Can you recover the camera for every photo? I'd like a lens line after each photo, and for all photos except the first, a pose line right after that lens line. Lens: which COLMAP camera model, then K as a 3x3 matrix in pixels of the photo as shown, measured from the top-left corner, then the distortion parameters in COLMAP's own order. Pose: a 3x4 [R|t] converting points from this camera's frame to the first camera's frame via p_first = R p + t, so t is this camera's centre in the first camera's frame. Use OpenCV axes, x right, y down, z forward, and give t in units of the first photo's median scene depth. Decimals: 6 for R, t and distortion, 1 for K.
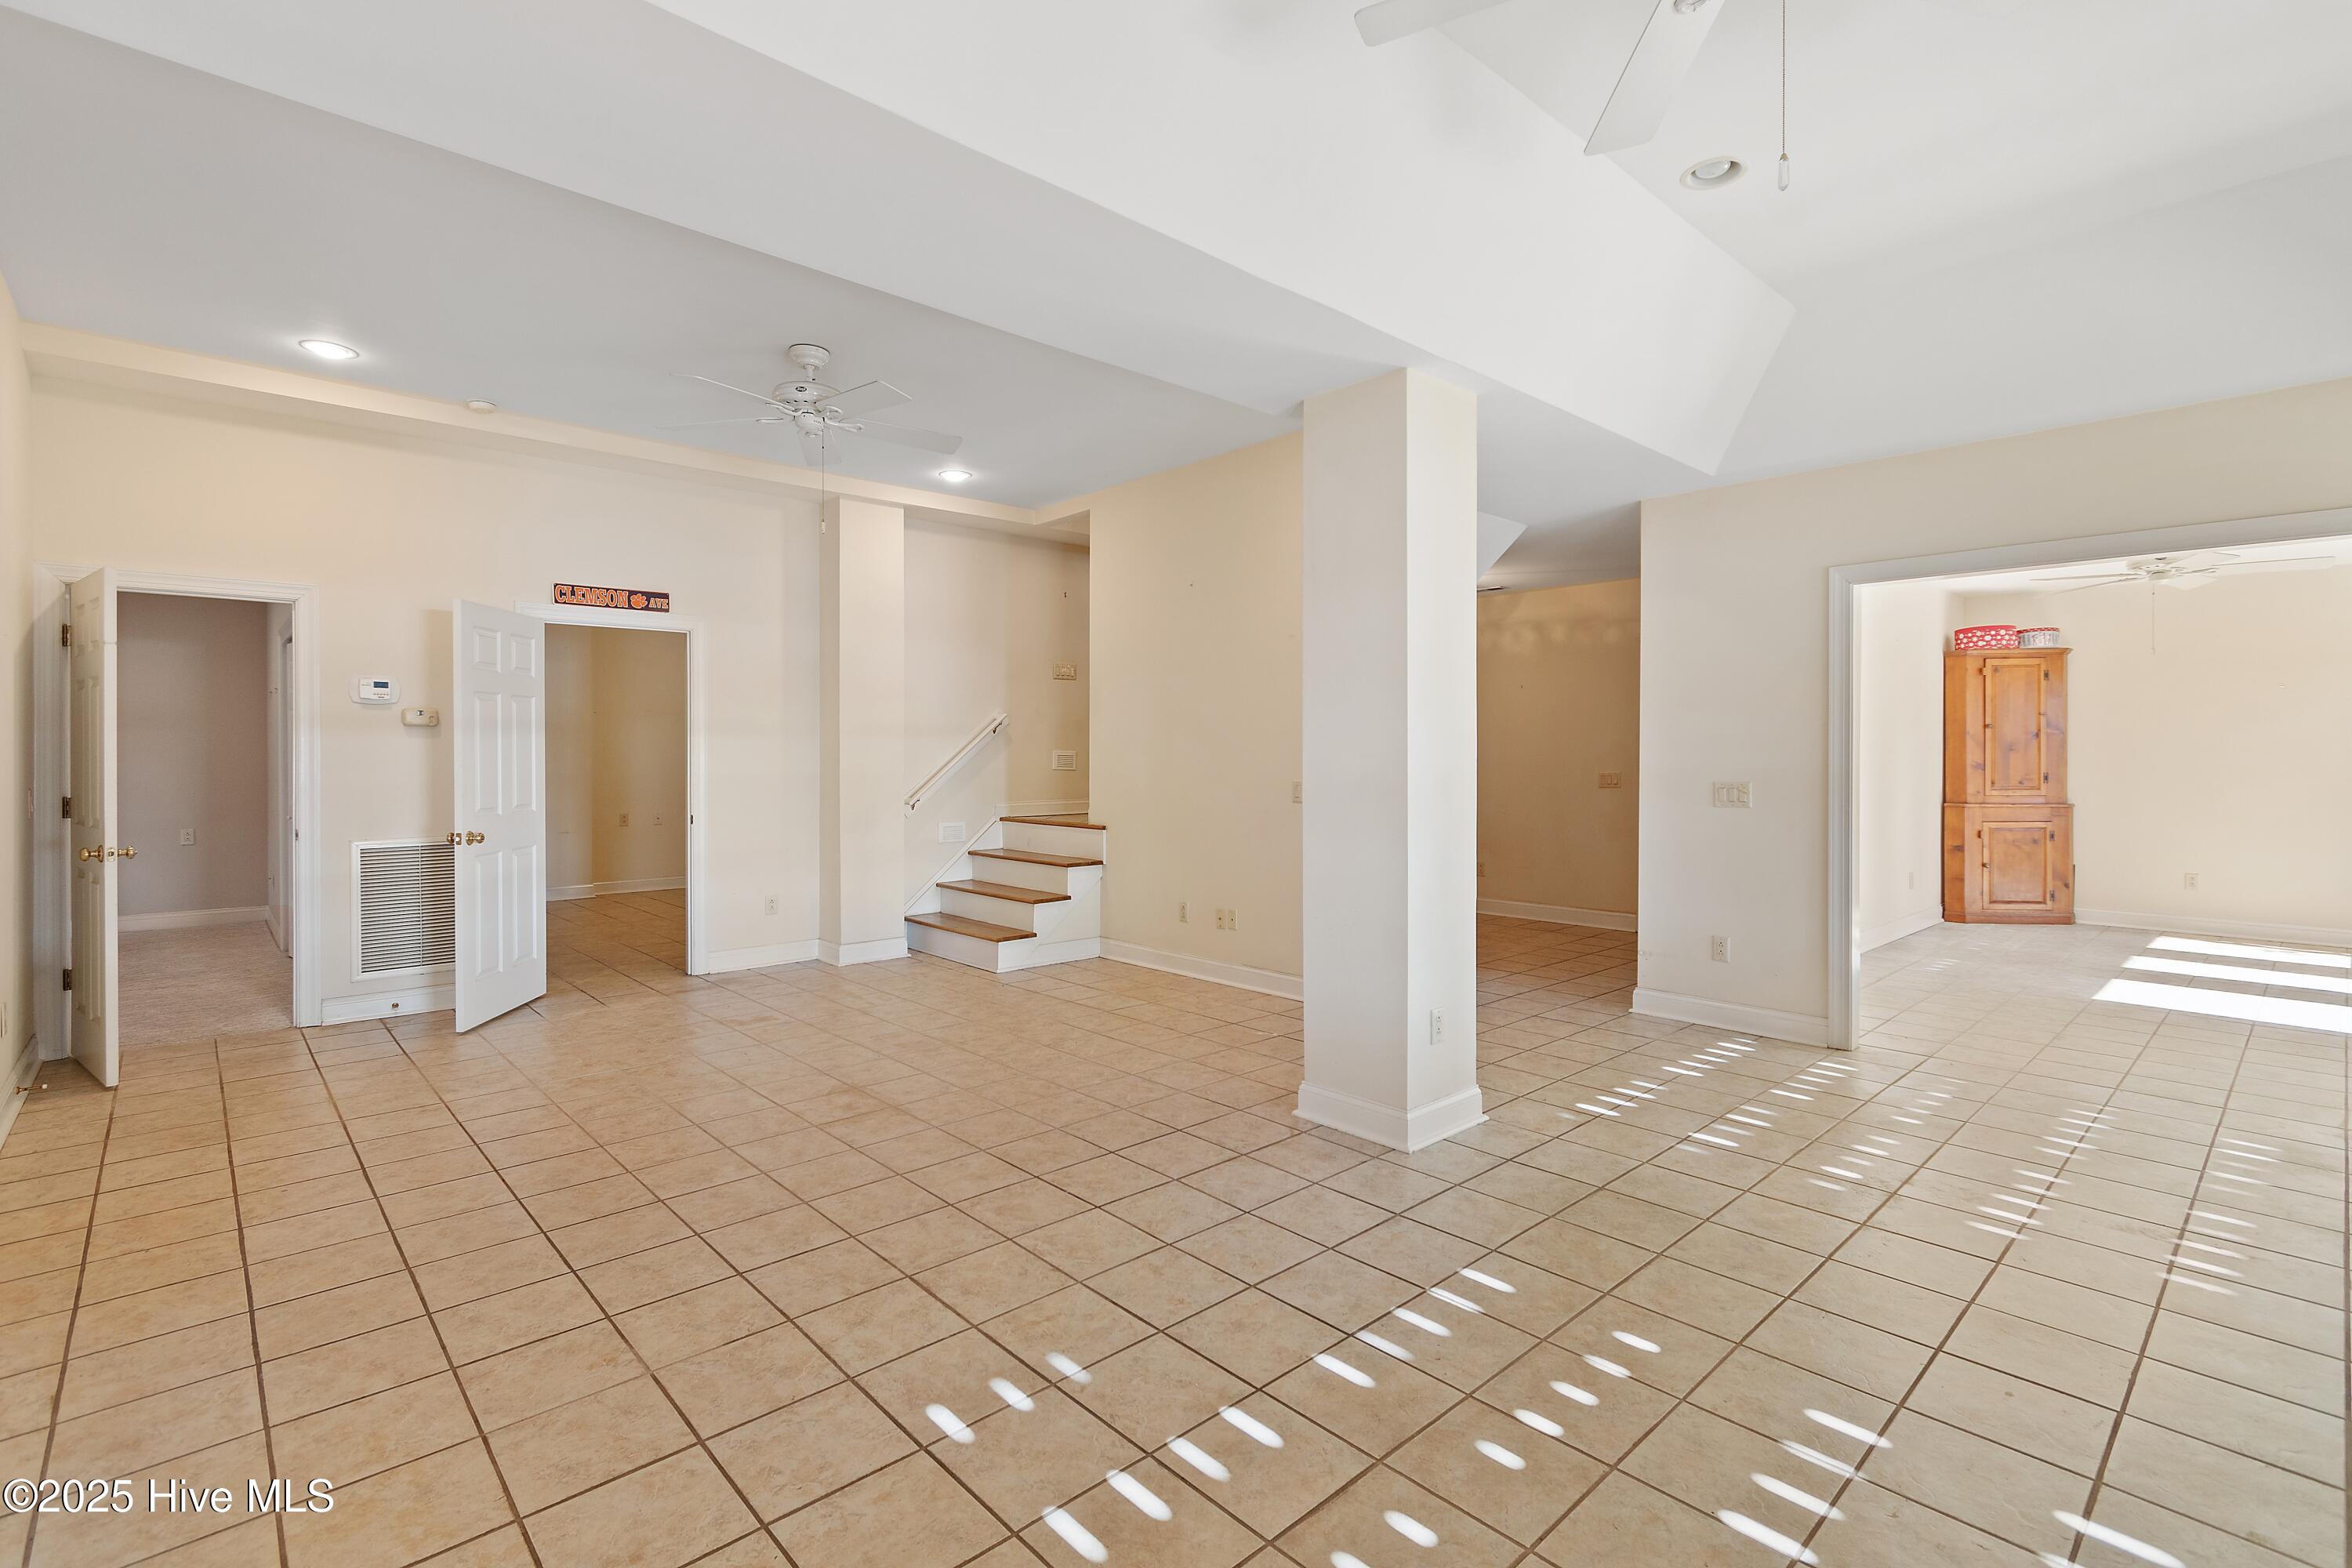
lens RADIAL K [[1068.2, 0, 1158.3], [0, 1068.2, 766.8], [0, 0, 1]] dist [-0.000837, -0.000877]
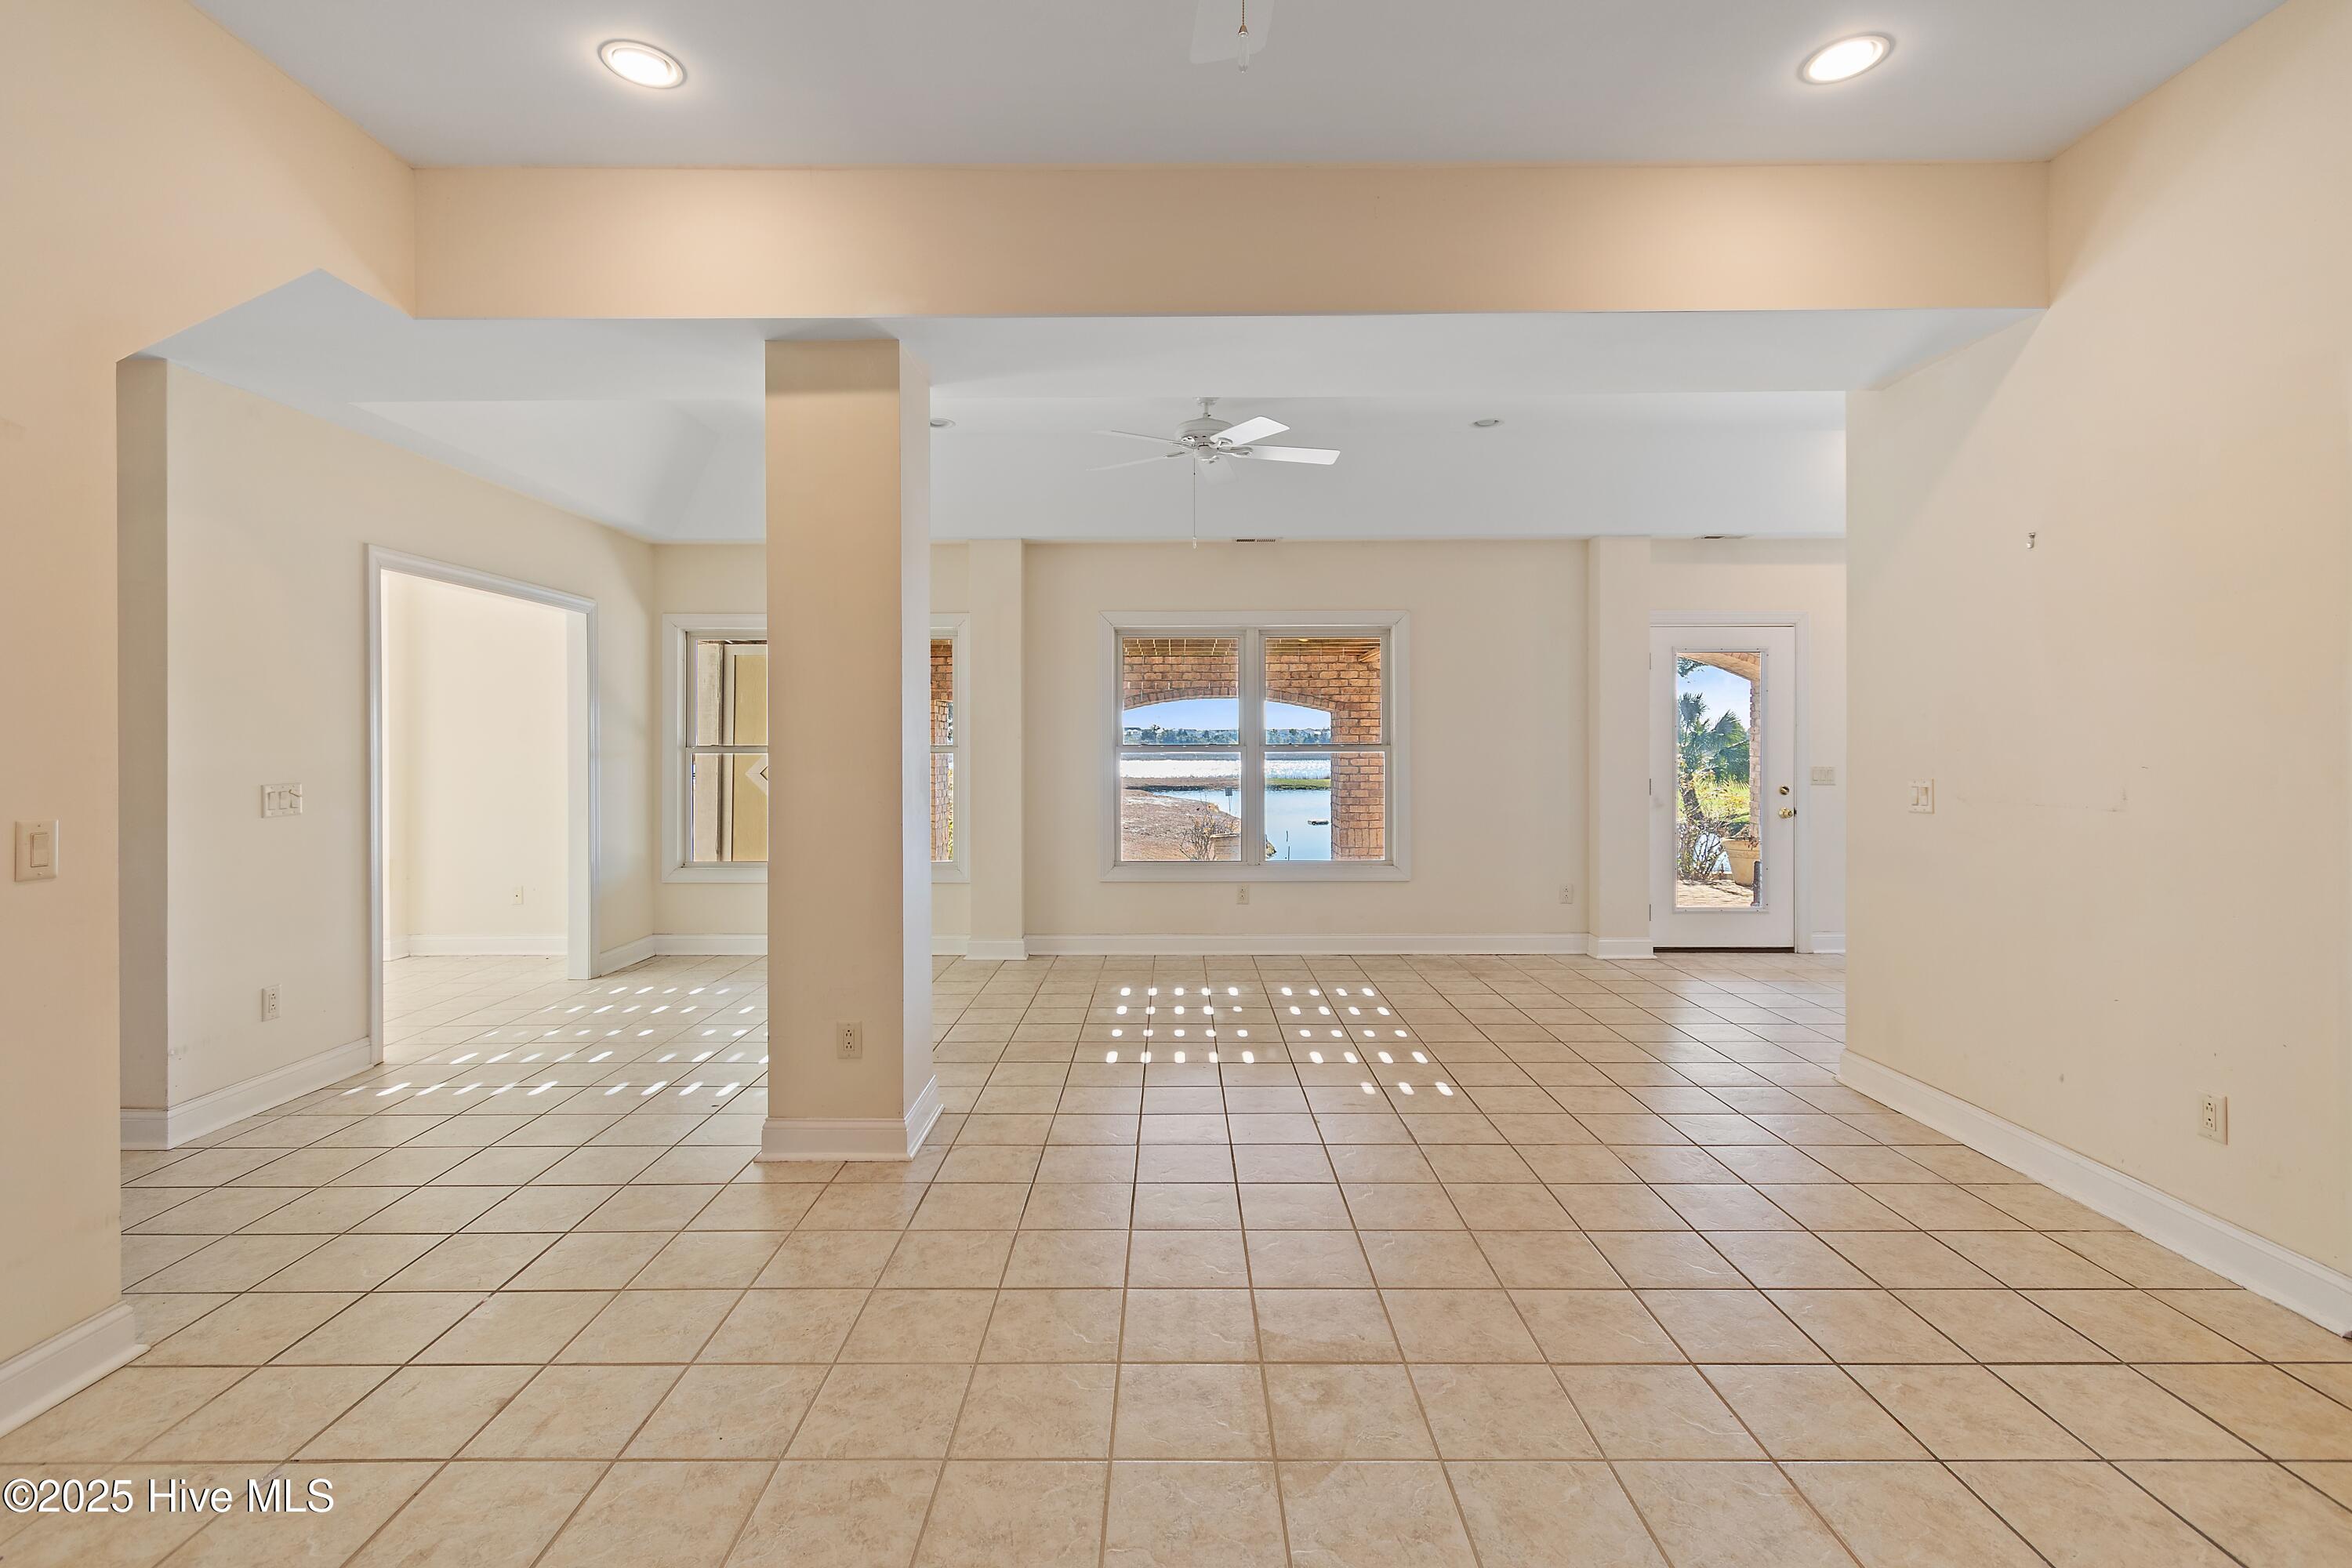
lens RADIAL K [[1068.2, 0, 1163.4], [0, 1068.2, 763.6], [0, 0, 1]] dist [-0.000837, -0.000877]
pose [[-0.736353, -0.010472, 0.676516, -0.766085], [0.010128, 0.999598, 0.026497, -0.024027], [-0.676521, 0.026363, -0.735951, 1.869383]]
